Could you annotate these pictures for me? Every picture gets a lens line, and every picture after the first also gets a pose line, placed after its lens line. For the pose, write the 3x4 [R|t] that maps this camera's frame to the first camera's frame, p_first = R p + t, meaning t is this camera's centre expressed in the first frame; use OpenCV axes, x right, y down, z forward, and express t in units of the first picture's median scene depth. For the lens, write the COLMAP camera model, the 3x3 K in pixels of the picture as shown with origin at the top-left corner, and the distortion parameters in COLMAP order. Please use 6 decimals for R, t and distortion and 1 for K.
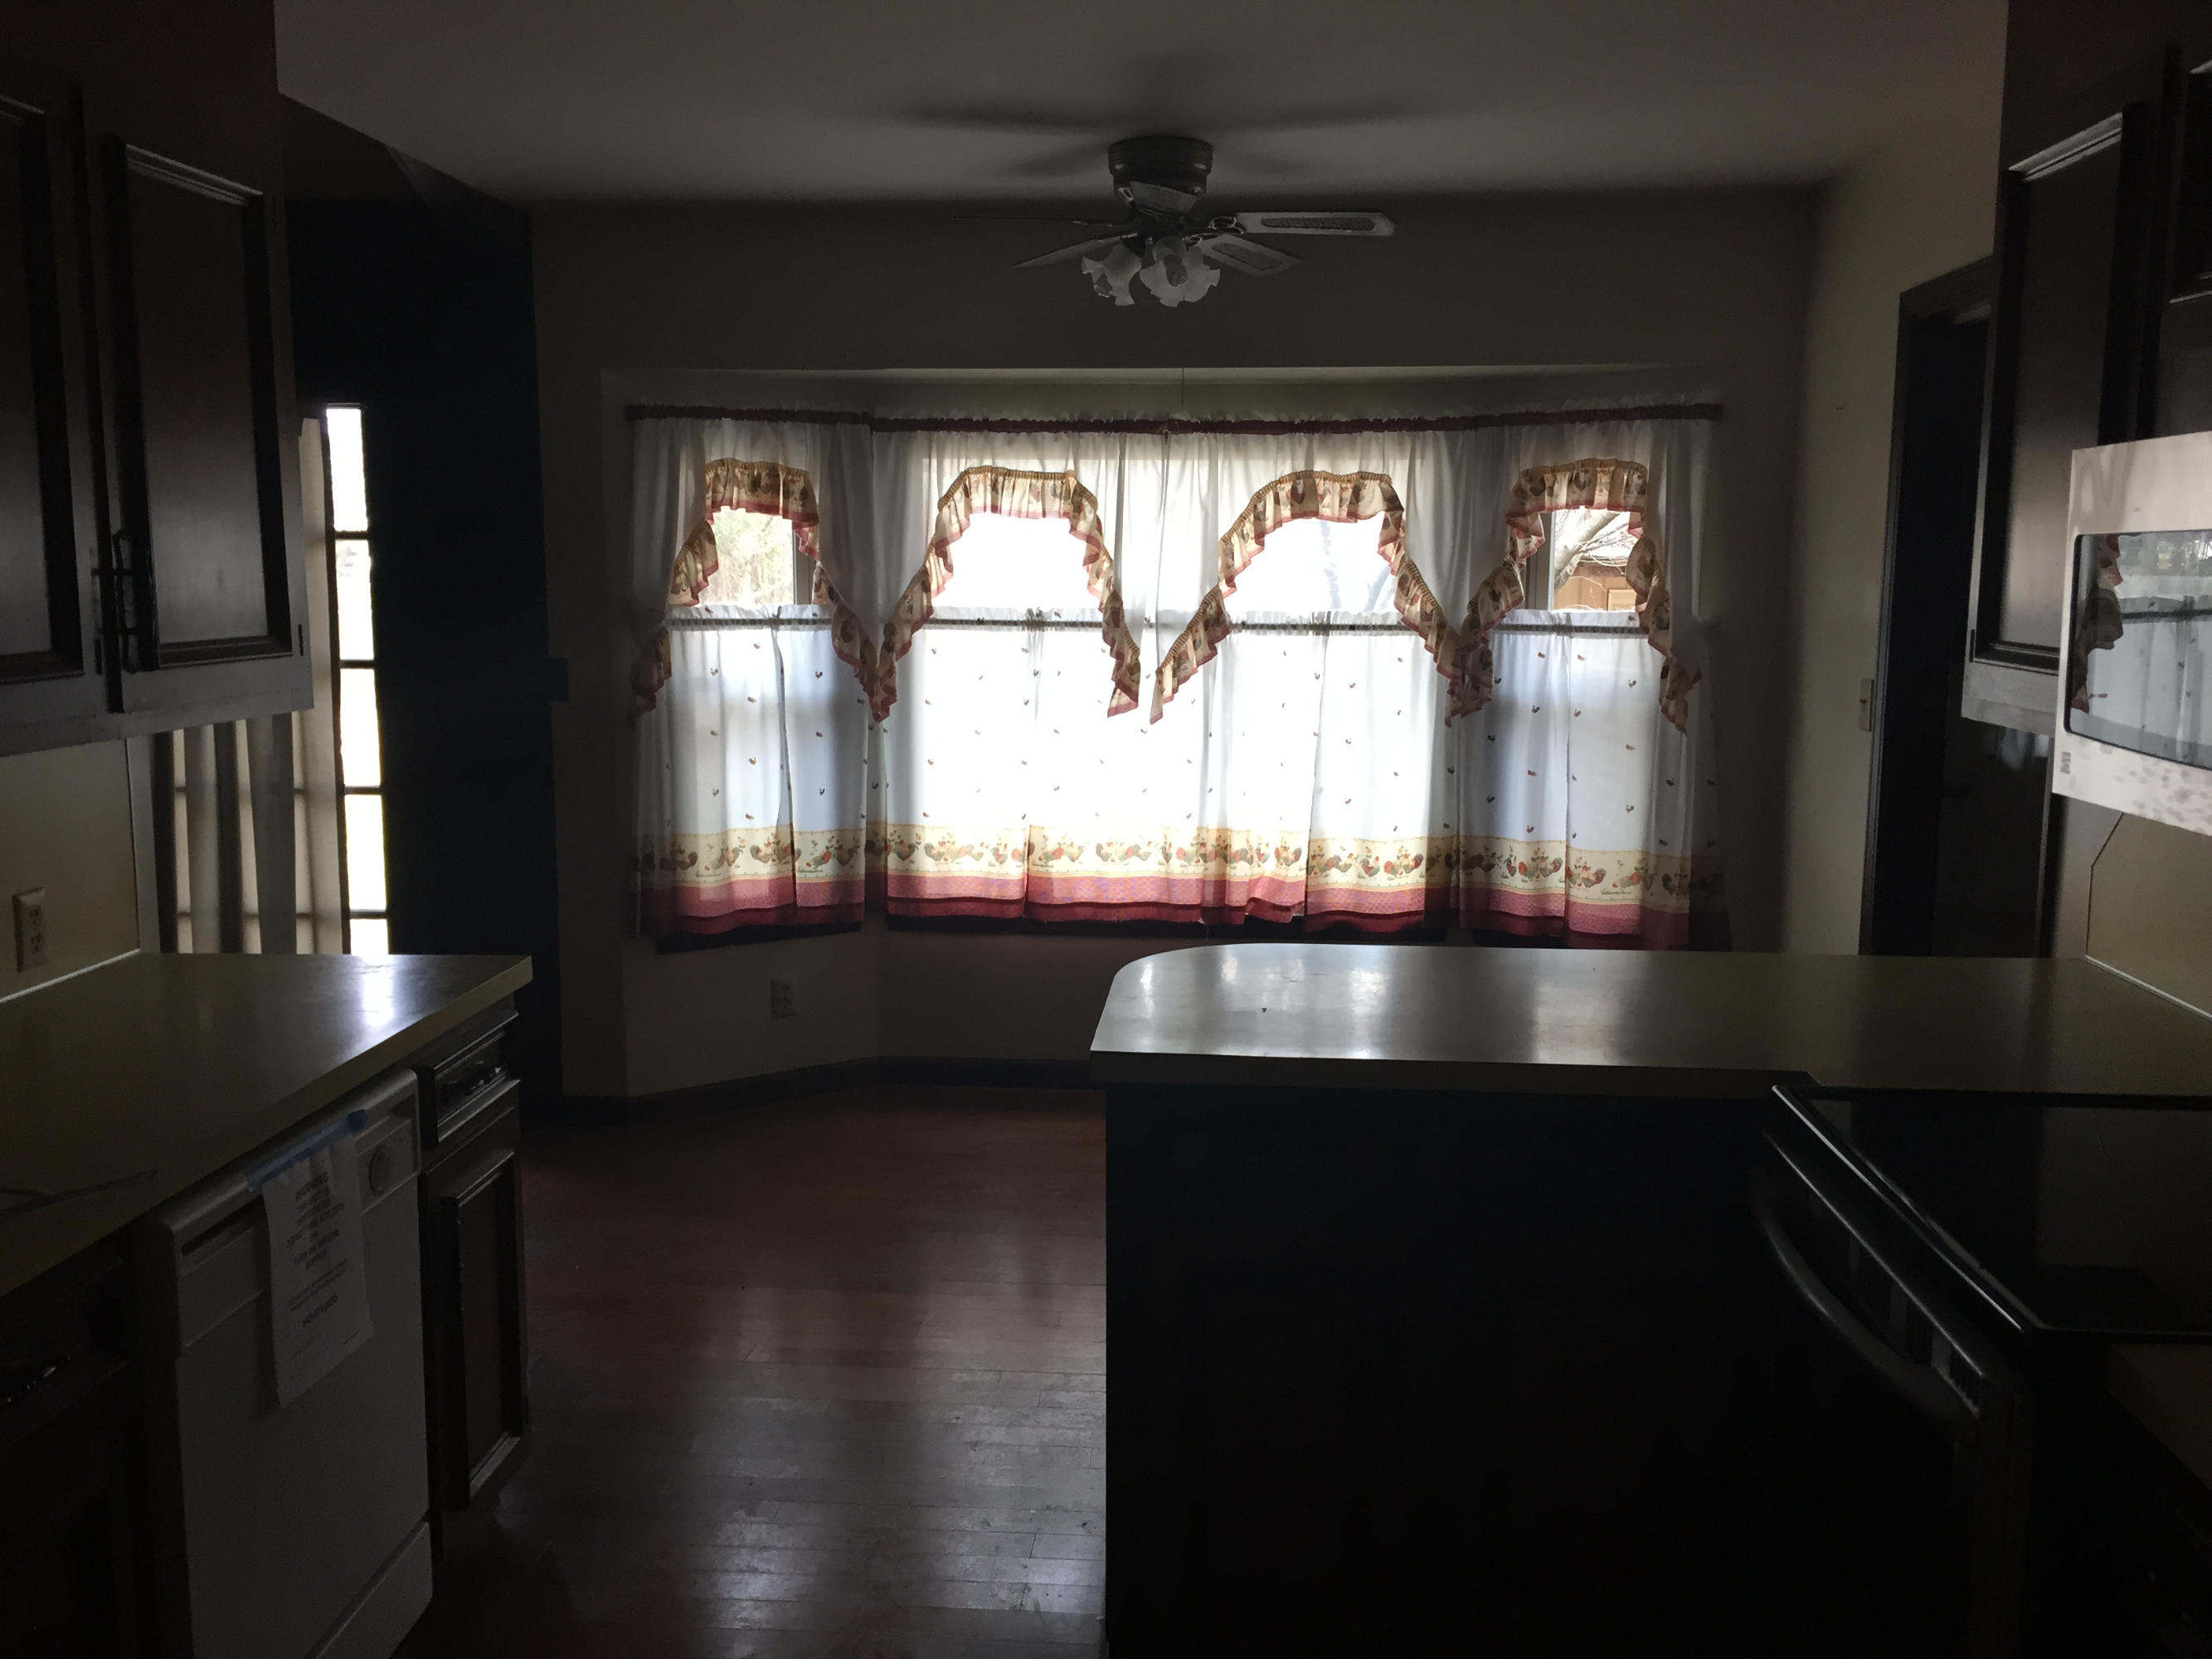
lens RADIAL K [[1905.9, 0, 1106.0], [0, 1905.9, 829.5], [0, 0, 1]] dist [0.099437, -0.154092]
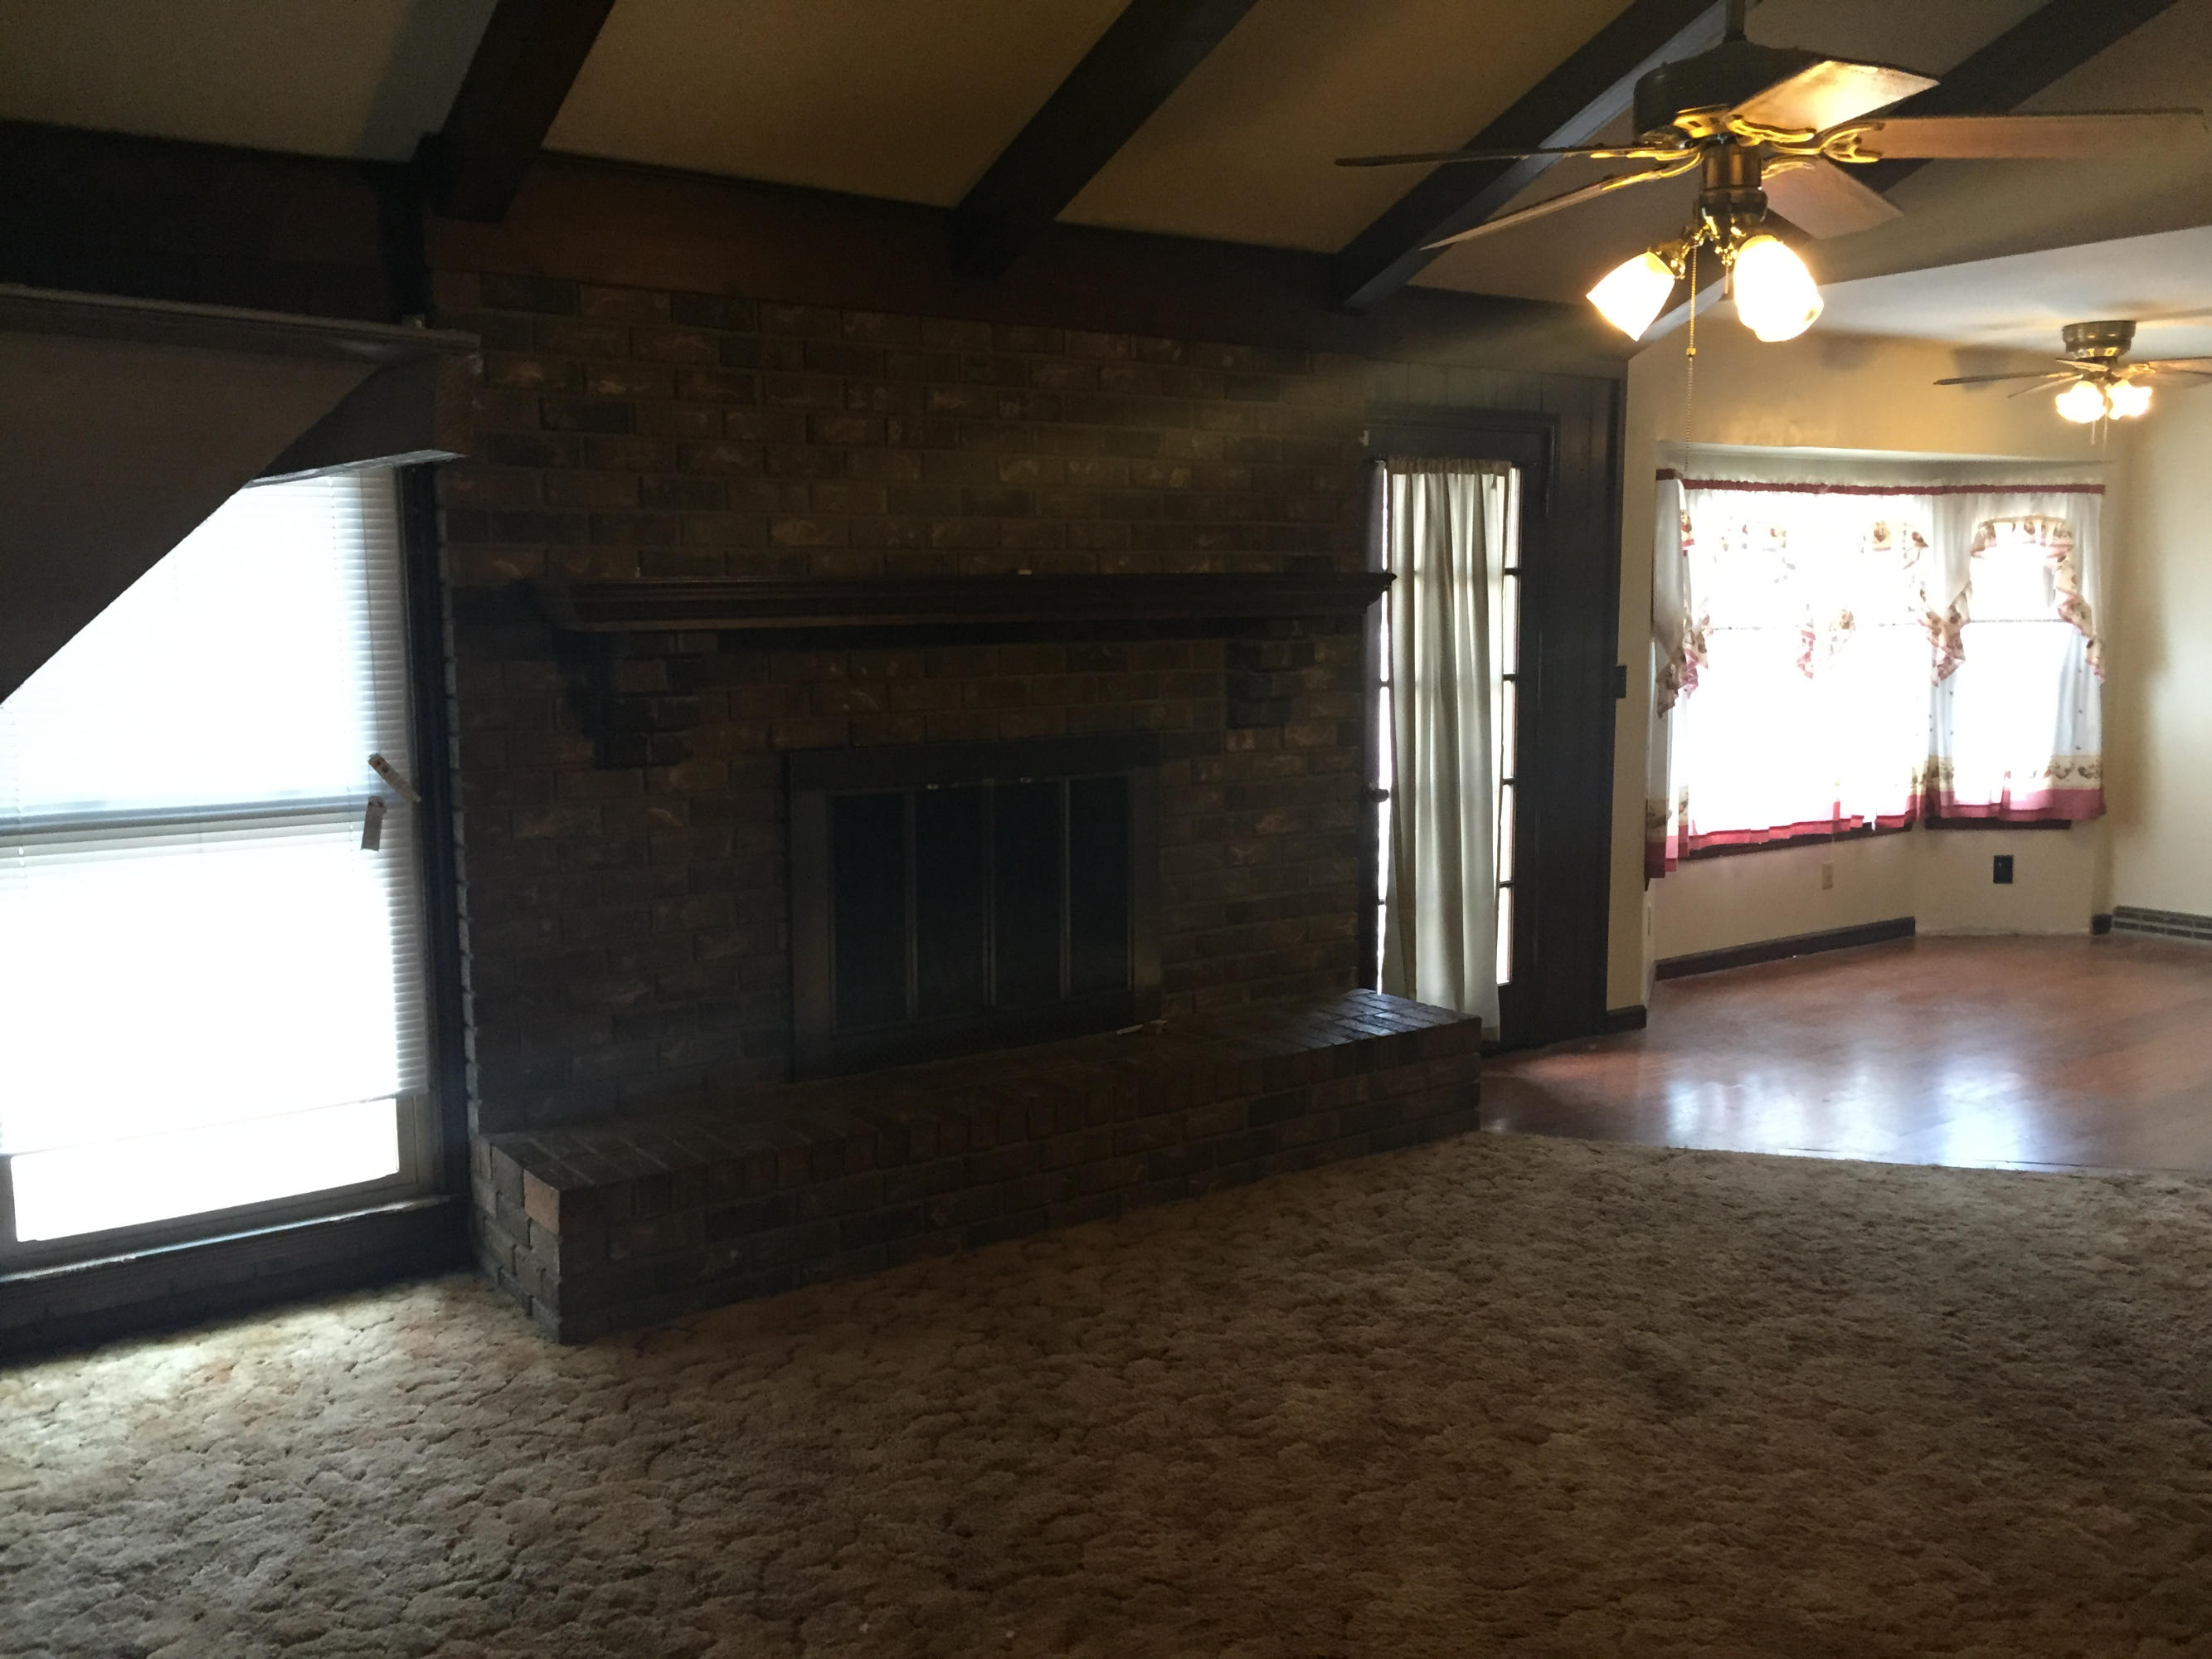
lens RADIAL K [[1905.9, 0, 1106.0], [0, 1905.9, 829.5], [0, 0, 1]] dist [0.099437, -0.154092]
pose [[0.784346, -0.087788, 0.614080, -1.375464], [0.103249, 0.994602, 0.010310, -0.026722], [-0.611670, 0.055316, 0.789176, 0.204569]]
